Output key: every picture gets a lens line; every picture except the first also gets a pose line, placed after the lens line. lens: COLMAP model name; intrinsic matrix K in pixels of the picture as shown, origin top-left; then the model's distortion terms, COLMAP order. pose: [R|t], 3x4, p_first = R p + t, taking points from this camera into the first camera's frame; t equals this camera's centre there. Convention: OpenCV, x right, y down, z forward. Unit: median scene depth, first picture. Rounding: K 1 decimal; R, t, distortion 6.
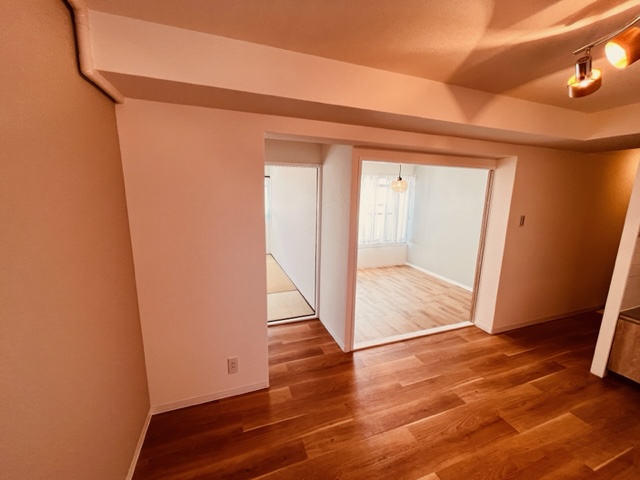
lens RADIAL K [[259.9, 0, 317.0], [0, 259.9, 238.9], [0, 0, 1]] dist [-0.003181, -0.000027]
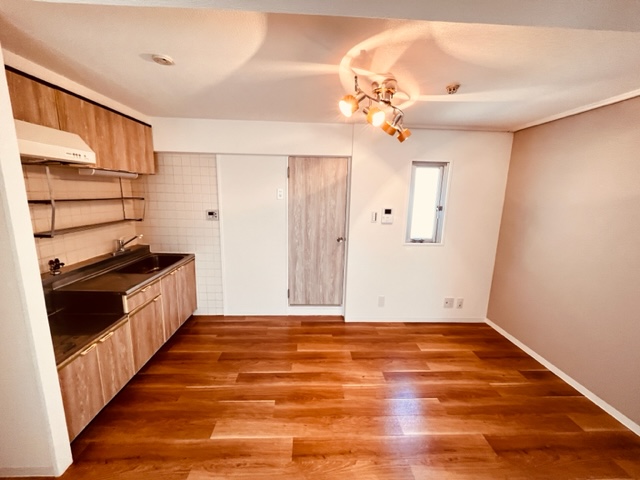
lens RADIAL K [[259.9, 0, 317.2], [0, 259.9, 237.9], [0, 0, 1]] dist [-0.003181, -0.000027]
pose [[-0.949971, -0.100185, 0.295835, 0.303743], [0.006976, 0.940119, 0.340775, -0.179035], [-0.312261, 0.325790, -0.892387, 0.997317]]
